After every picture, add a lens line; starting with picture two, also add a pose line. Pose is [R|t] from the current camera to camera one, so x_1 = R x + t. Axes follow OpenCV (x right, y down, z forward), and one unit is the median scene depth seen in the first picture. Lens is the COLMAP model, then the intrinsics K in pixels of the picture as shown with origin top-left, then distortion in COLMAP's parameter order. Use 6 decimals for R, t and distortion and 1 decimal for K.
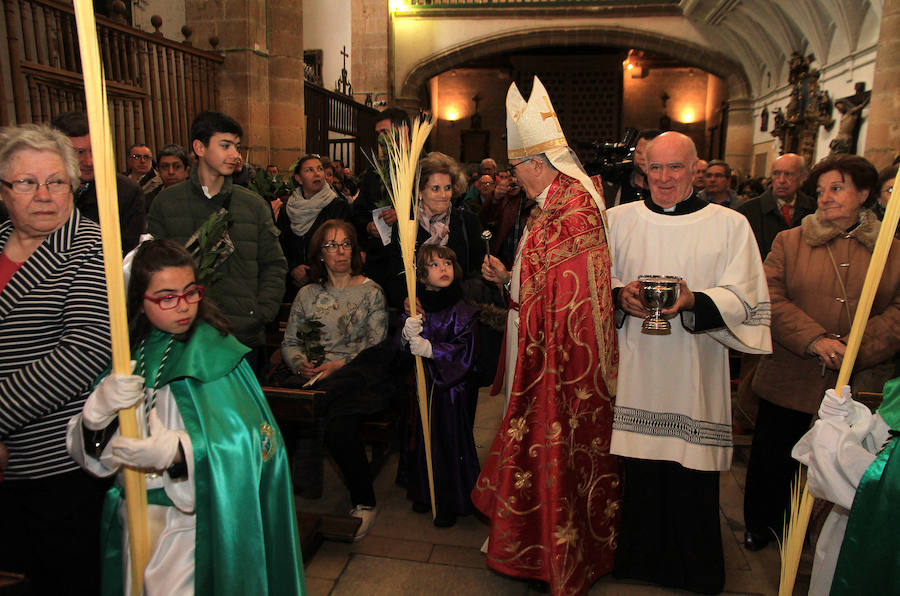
lens RADIAL K [[632.6, 0, 450.0], [0, 632.6, 298.0], [0, 0, 1]] dist [-0.112567, 0.069732]
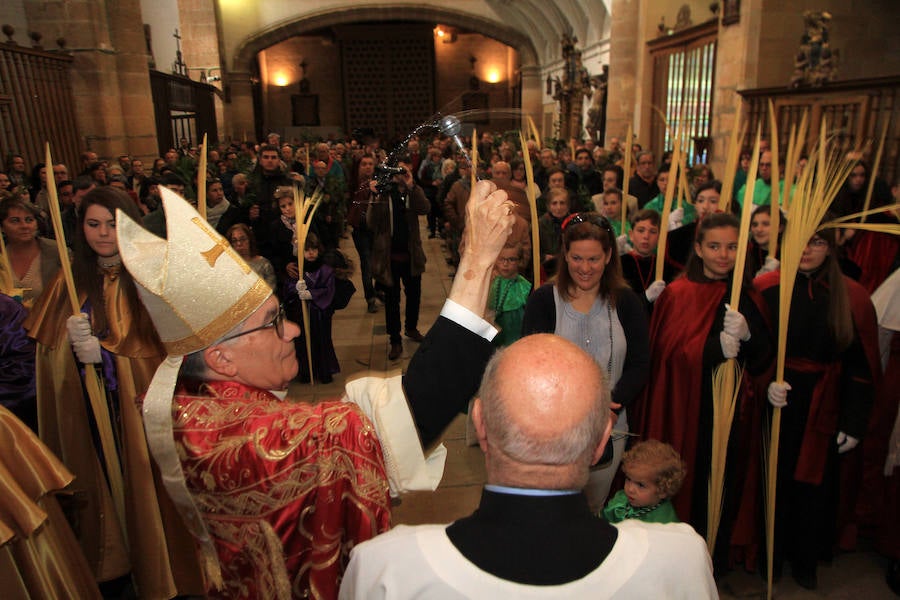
lens RADIAL K [[619.1, 0, 451.9], [0, 619.1, 284.3], [0, 0, 1]] dist [-0.089389, 0.072080]
pose [[0.964093, -0.097089, 0.247183, -0.010835], [0.079960, 0.993707, 0.078440, -0.009305], [-0.253243, -0.055859, 0.965789, -0.147632]]
